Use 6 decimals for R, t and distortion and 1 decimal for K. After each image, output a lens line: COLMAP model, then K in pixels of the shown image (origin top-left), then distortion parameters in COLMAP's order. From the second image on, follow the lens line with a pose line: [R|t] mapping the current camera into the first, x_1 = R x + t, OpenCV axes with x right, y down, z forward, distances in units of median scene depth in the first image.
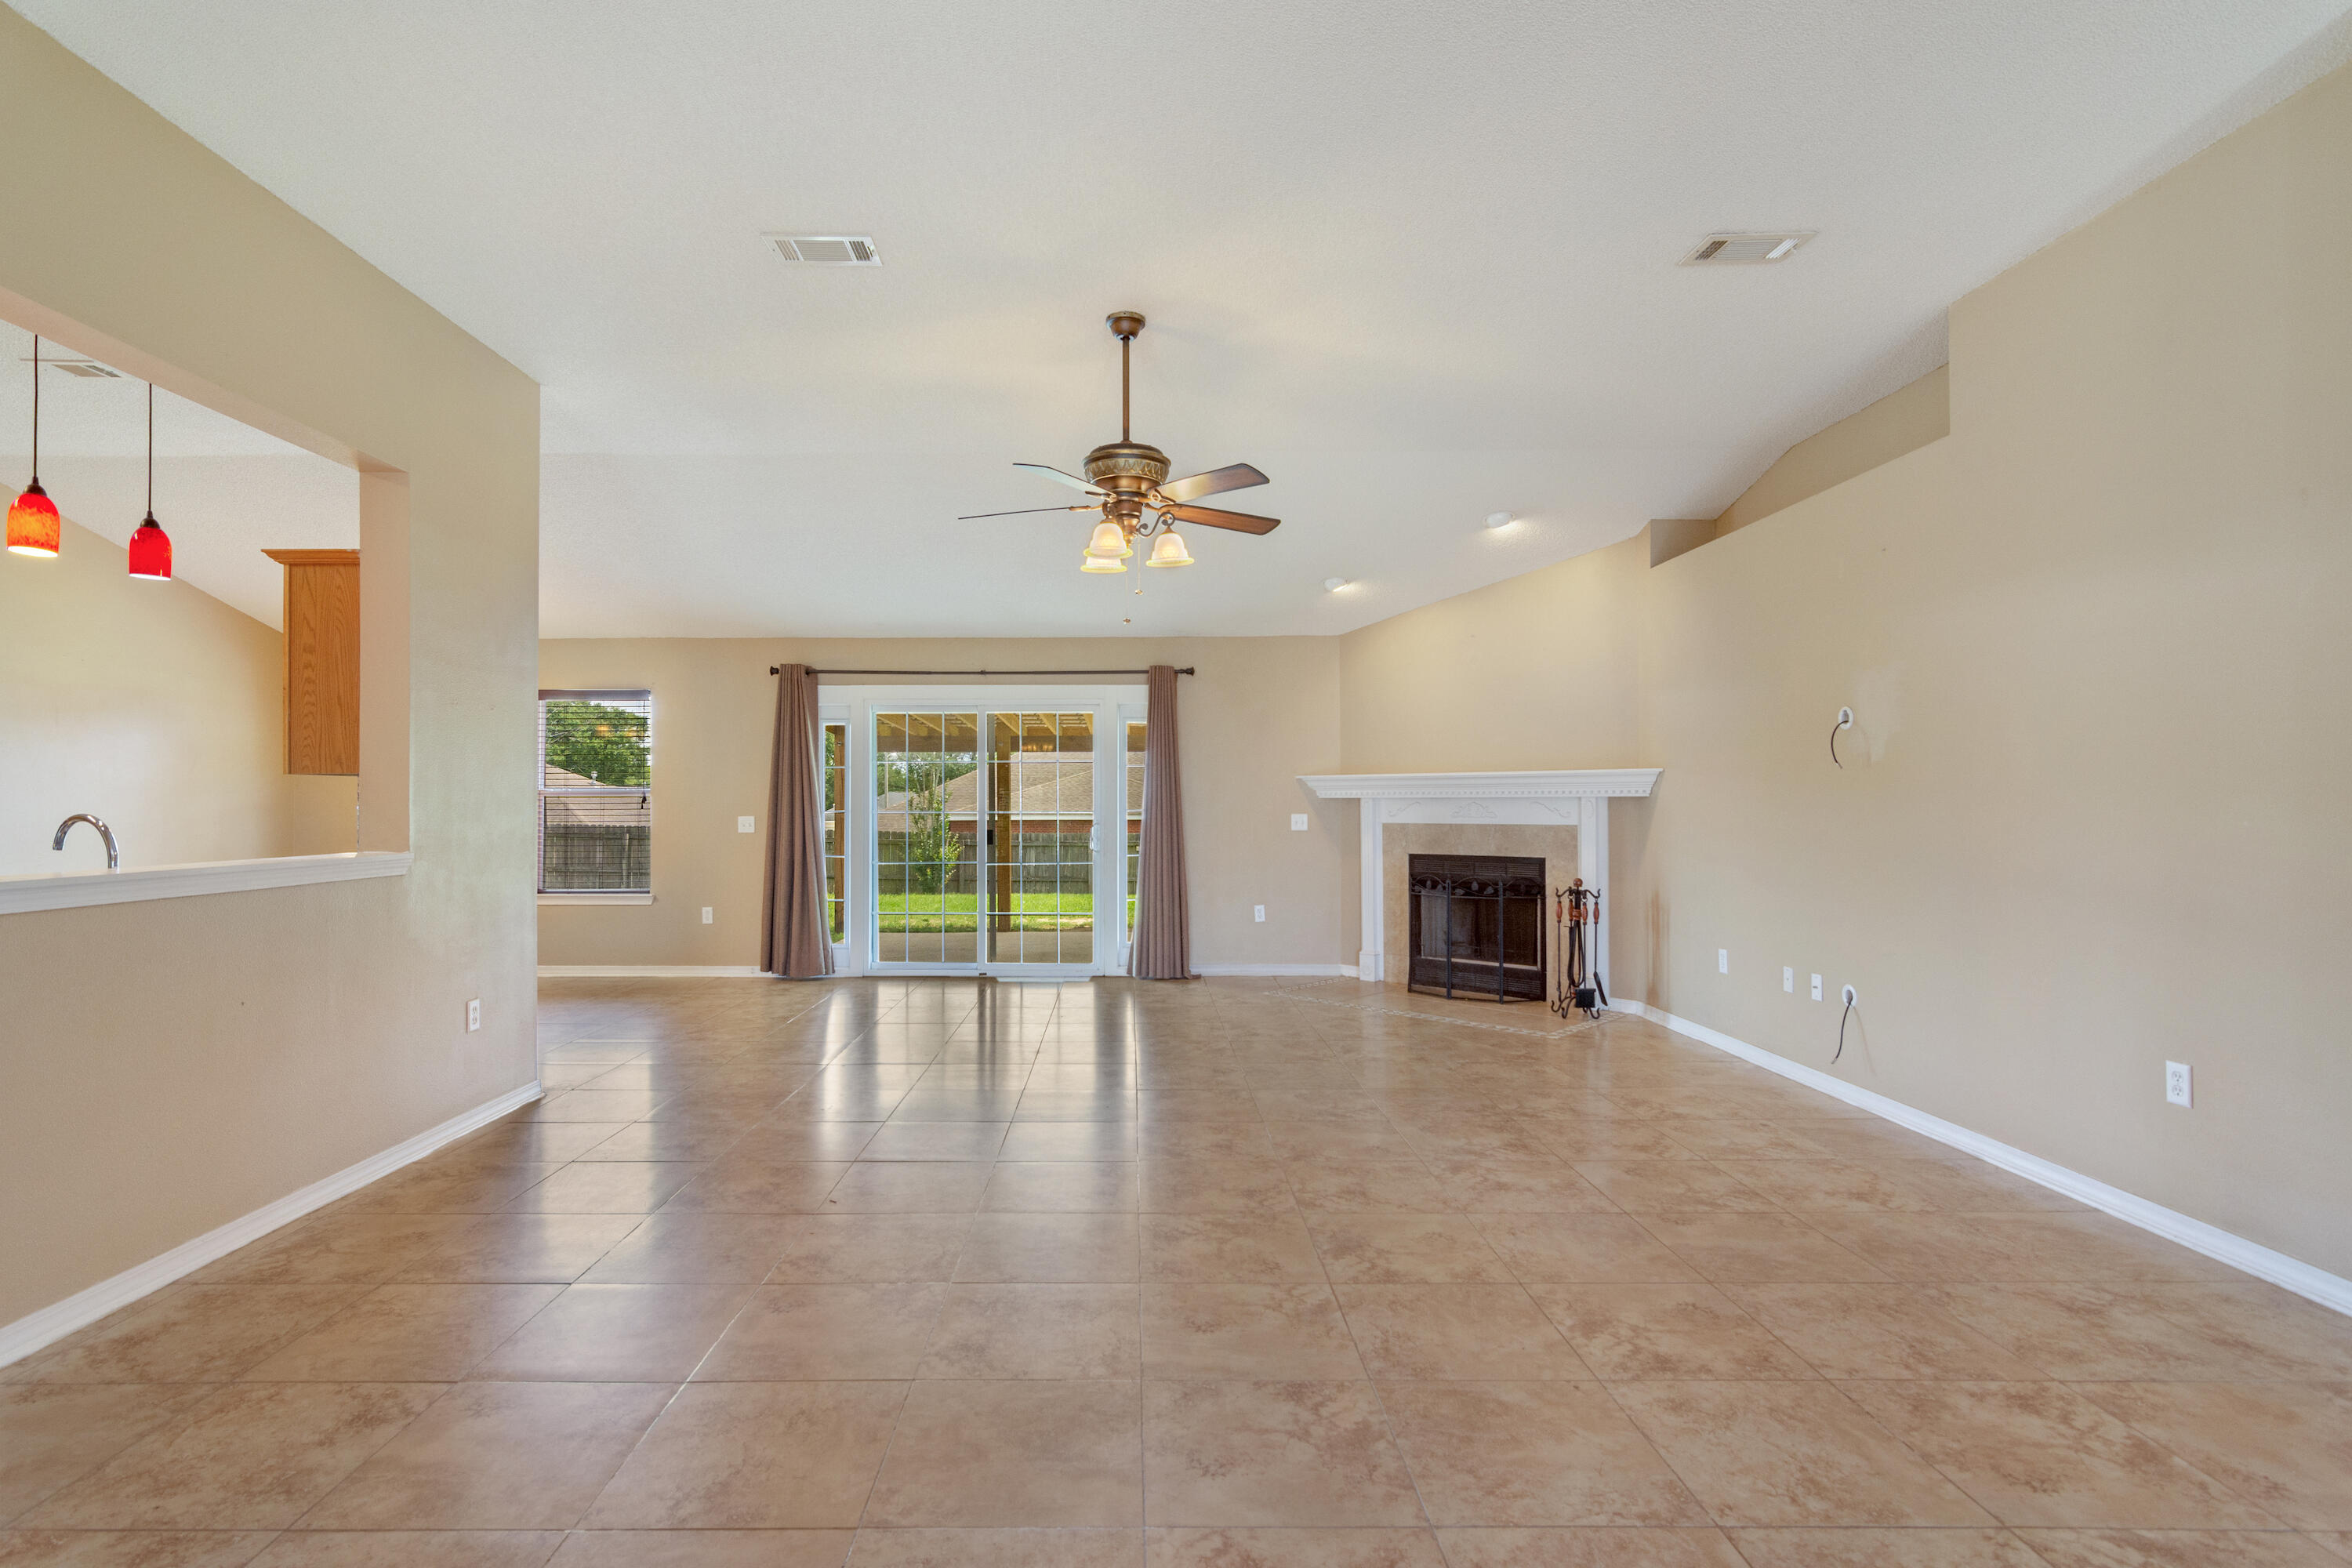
lens RADIAL K [[1162.2, 0, 1114.0], [0, 1162.2, 798.1], [0, 0, 1]] dist [-0.000111, 0.001349]
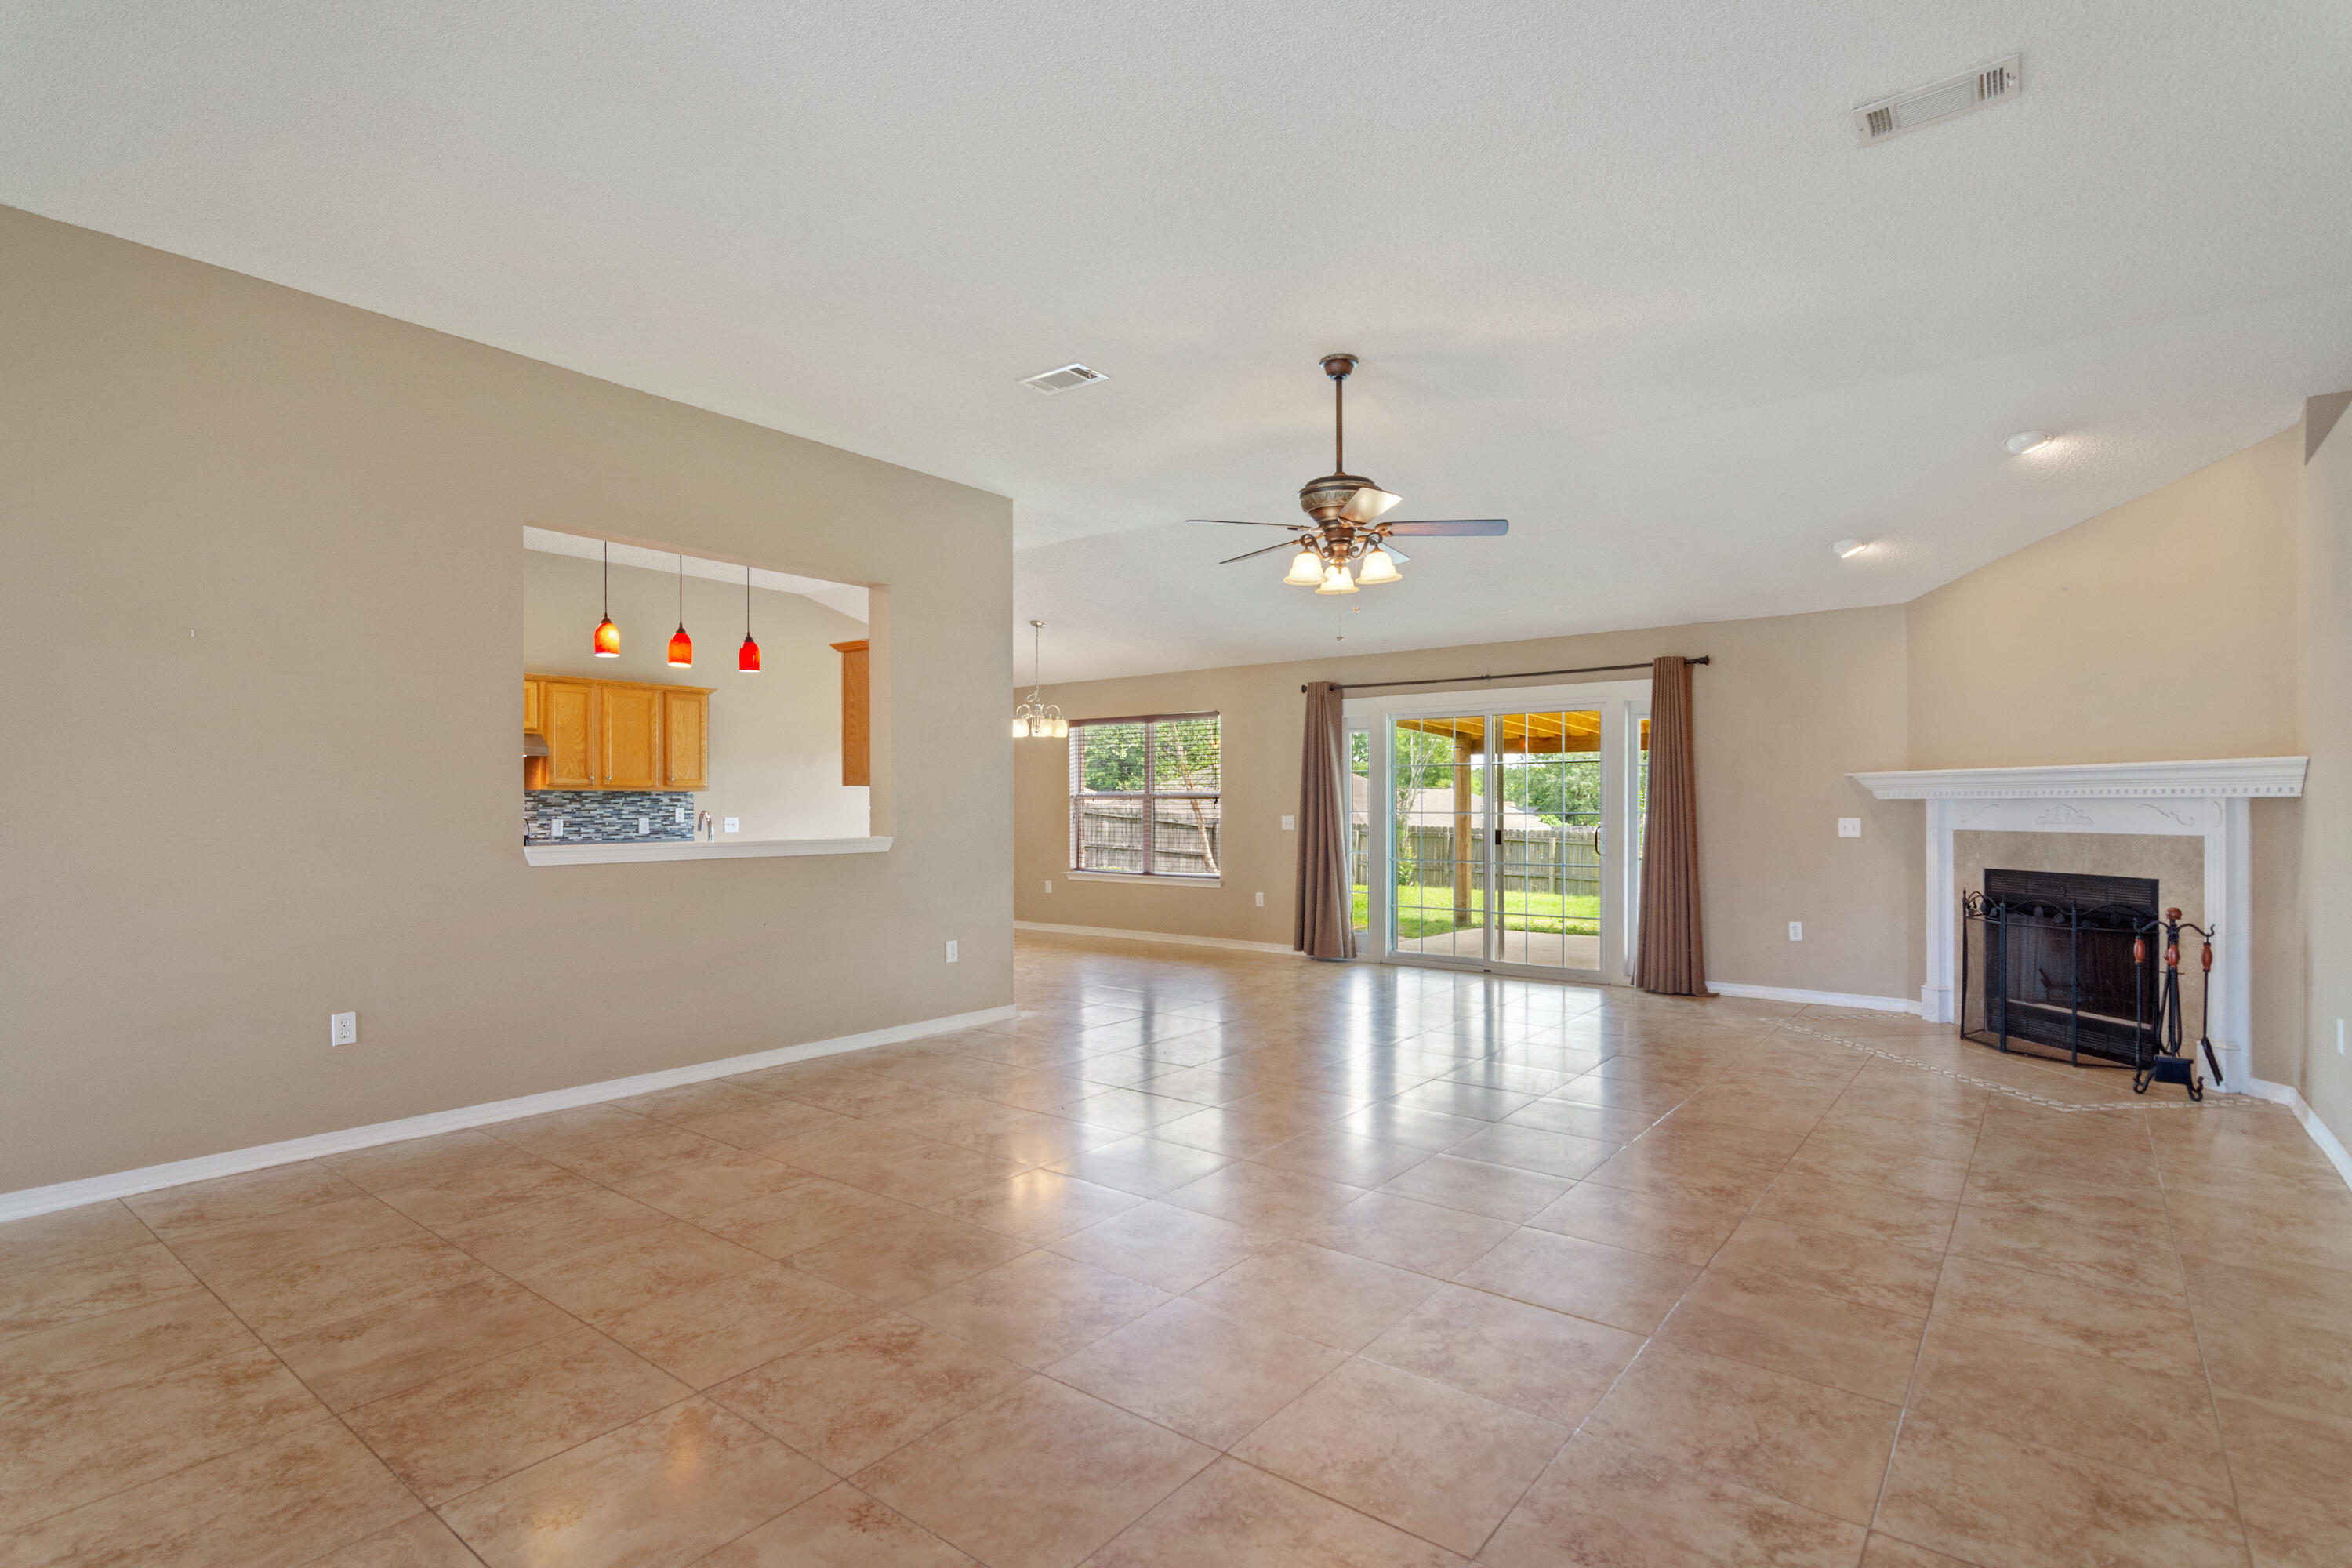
lens RADIAL K [[1132.4, 0, 1138.9], [0, 1132.4, 817.0], [0, 0, 1]] dist [0.000735, 0.001278]
pose [[0.781676, 0.007697, -0.623637, 0.339305], [0.002109, 0.999886, 0.014984, -0.000467], [0.623681, -0.013028, 0.781571, 0.031377]]
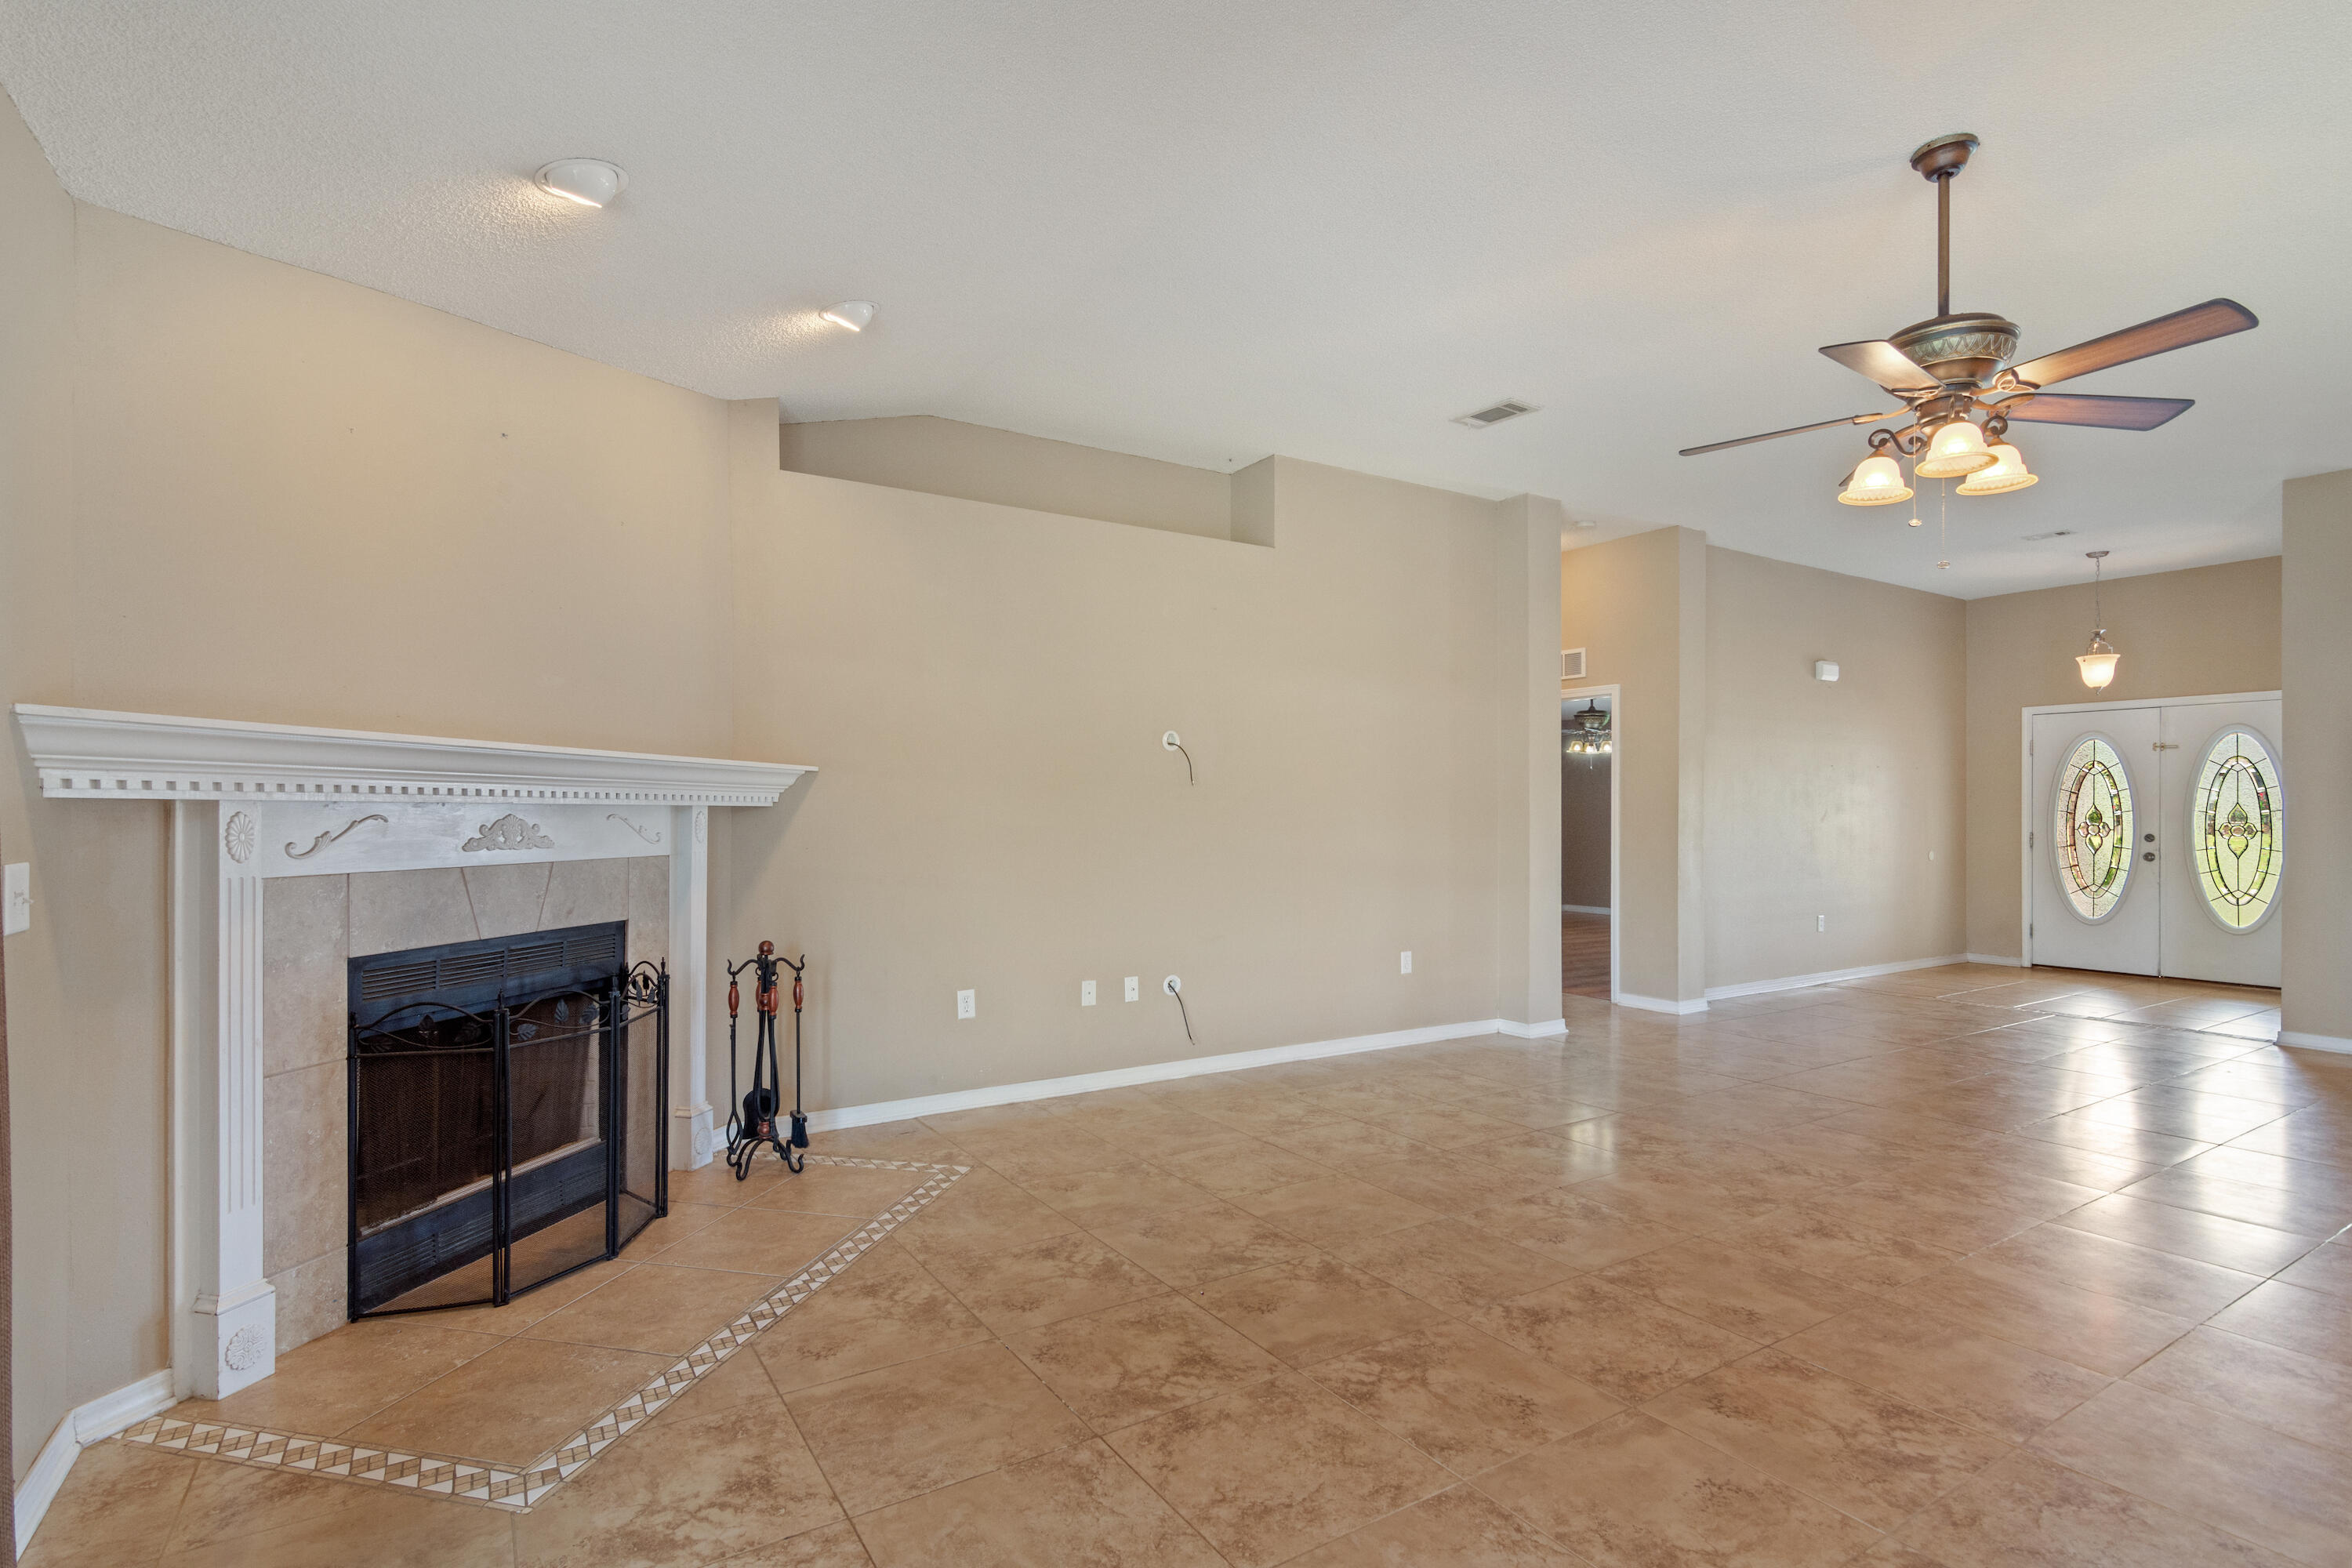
lens RADIAL K [[1132.4, 0, 1138.9], [0, 1132.4, 817.0], [0, 0, 1]] dist [0.000735, 0.001278]
pose [[-0.538673, -0.000163, 0.842515, -0.204252], [-0.002423, 0.999996, -0.001356, 0.005141], [-0.842511, -0.002772, -0.538672, 1.171772]]
